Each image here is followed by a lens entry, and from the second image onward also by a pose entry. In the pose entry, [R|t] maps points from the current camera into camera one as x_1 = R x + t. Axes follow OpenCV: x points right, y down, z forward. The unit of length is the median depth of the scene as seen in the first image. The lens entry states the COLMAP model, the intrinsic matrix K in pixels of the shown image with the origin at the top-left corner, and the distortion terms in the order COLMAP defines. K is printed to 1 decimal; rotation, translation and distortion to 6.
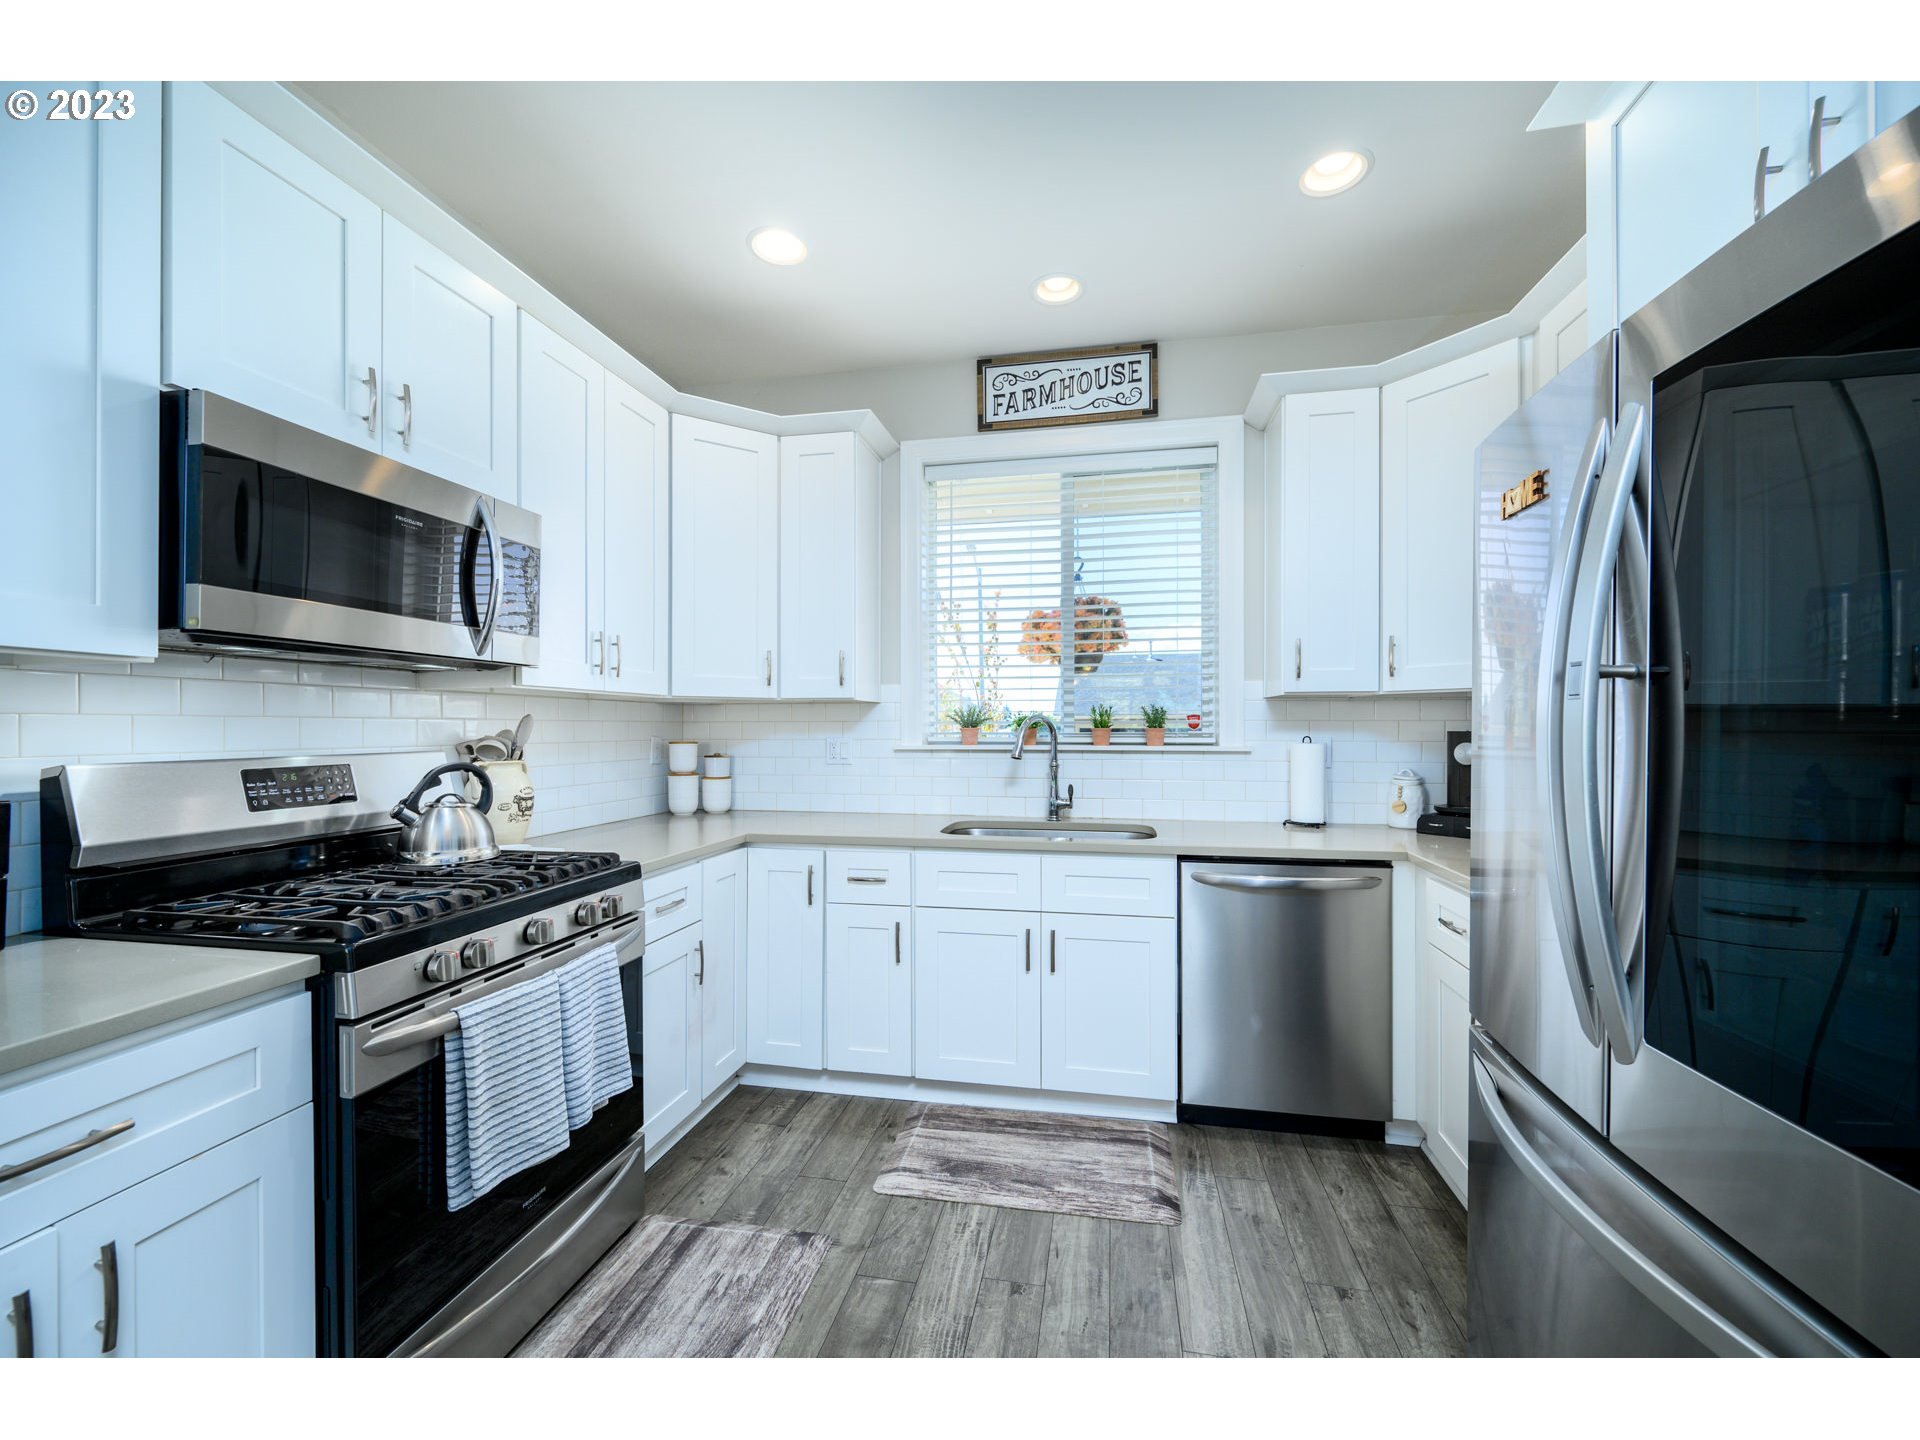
lens RADIAL K [[771.2, 0, 961.8], [0, 771.2, 727.3], [0, 0, 1]] dist [0.000334, 0.000216]
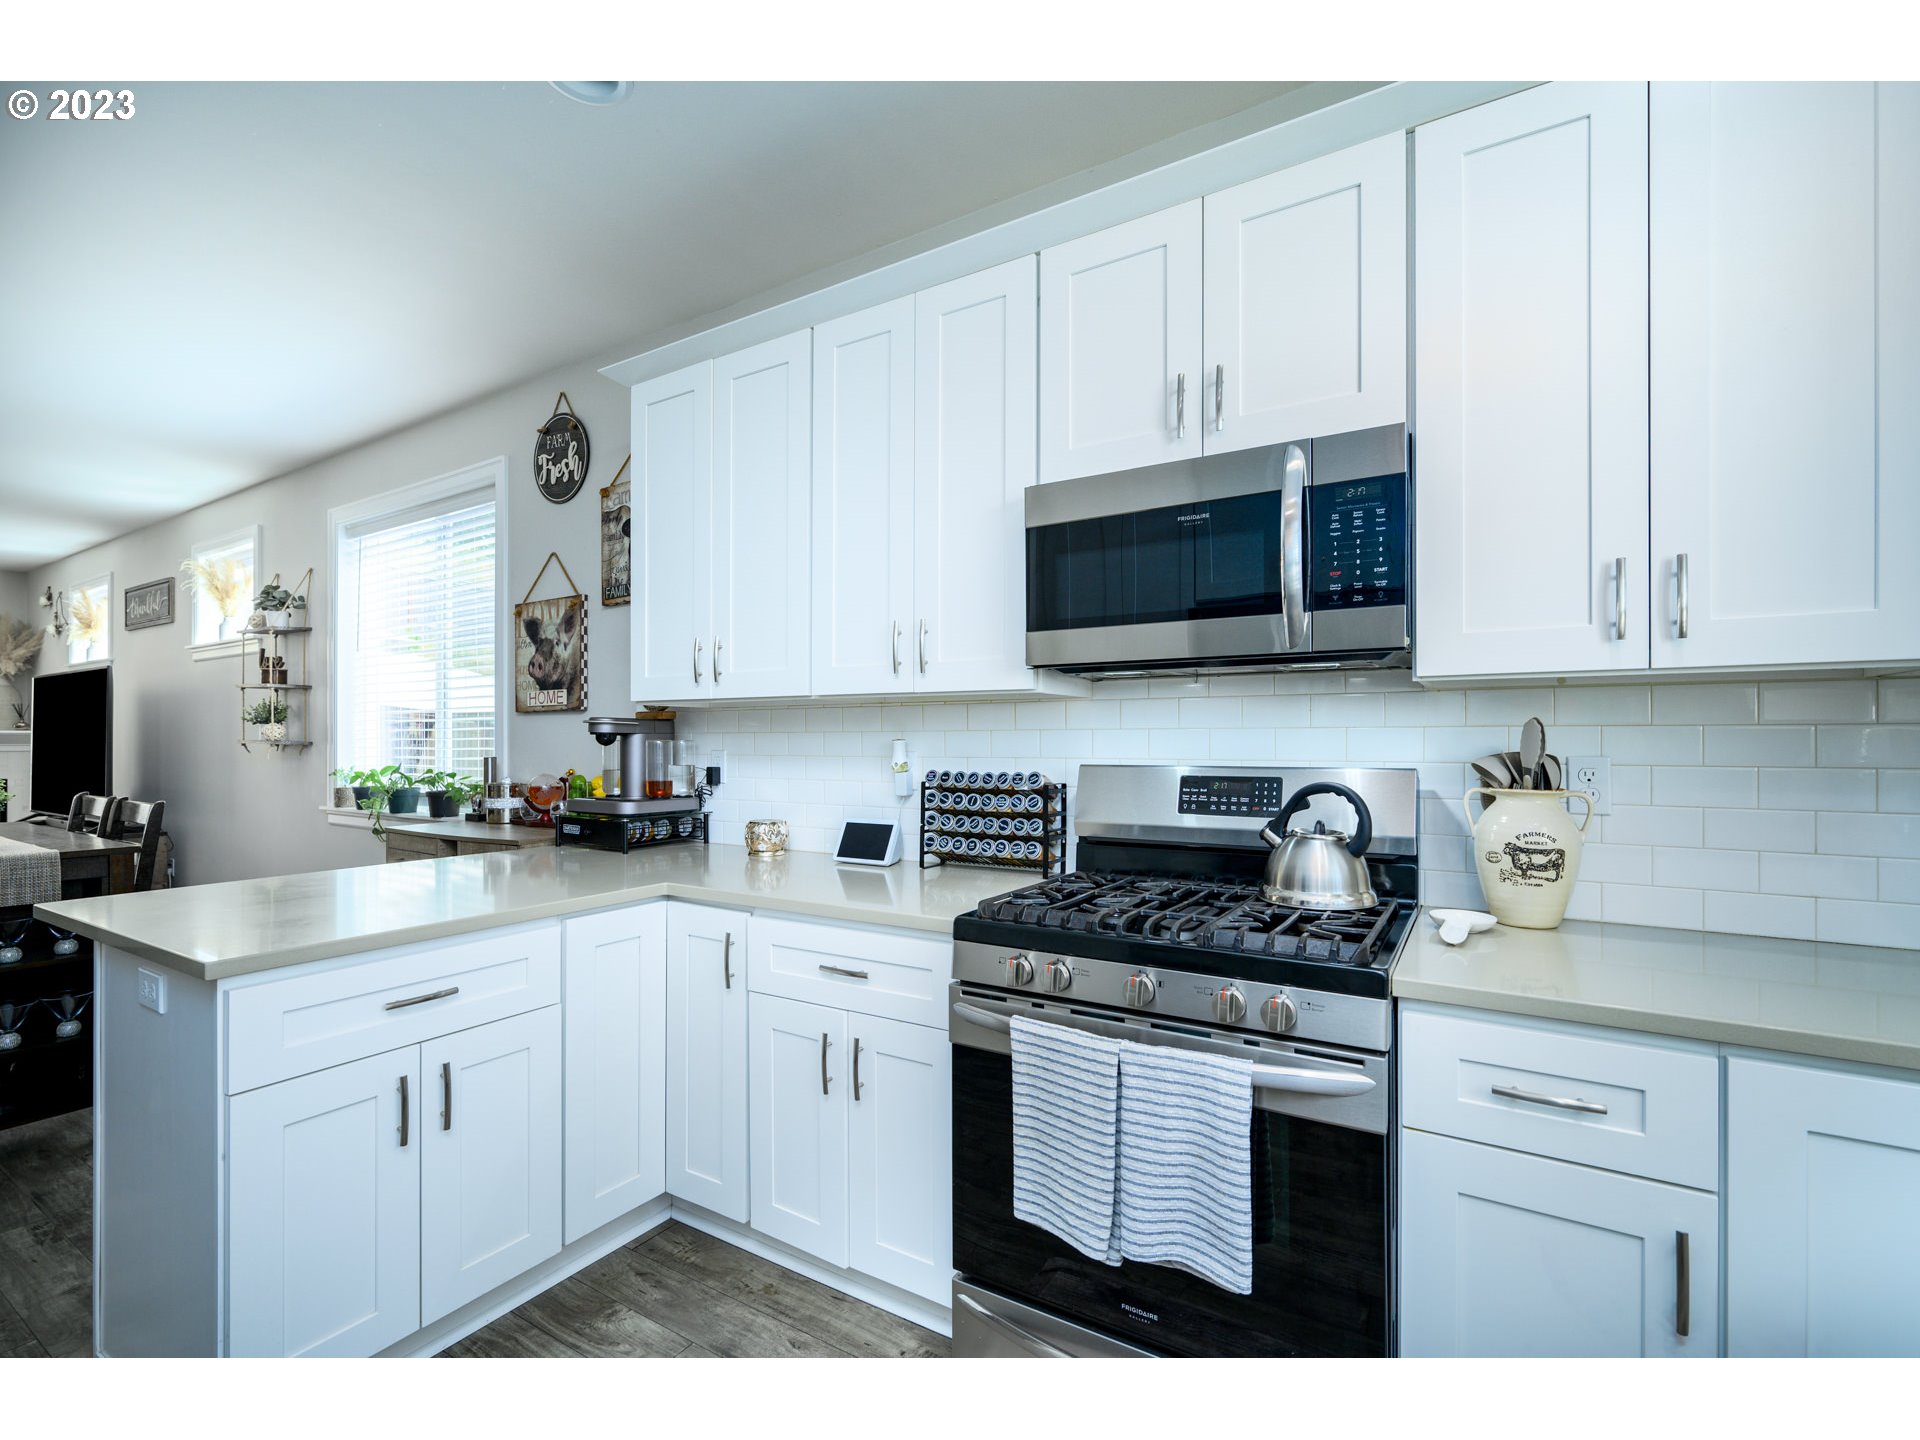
lens RADIAL K [[887.8, 0, 957.7], [0, 887.8, 729.6], [0, 0, 1]] dist [0.002421, 0.000093]
pose [[-0.355655, -0.002322, -0.934614, 0.248537], [0.004485, 0.999981, -0.004191, -0.005288], [0.934607, -0.005682, -0.355638, 0.715311]]
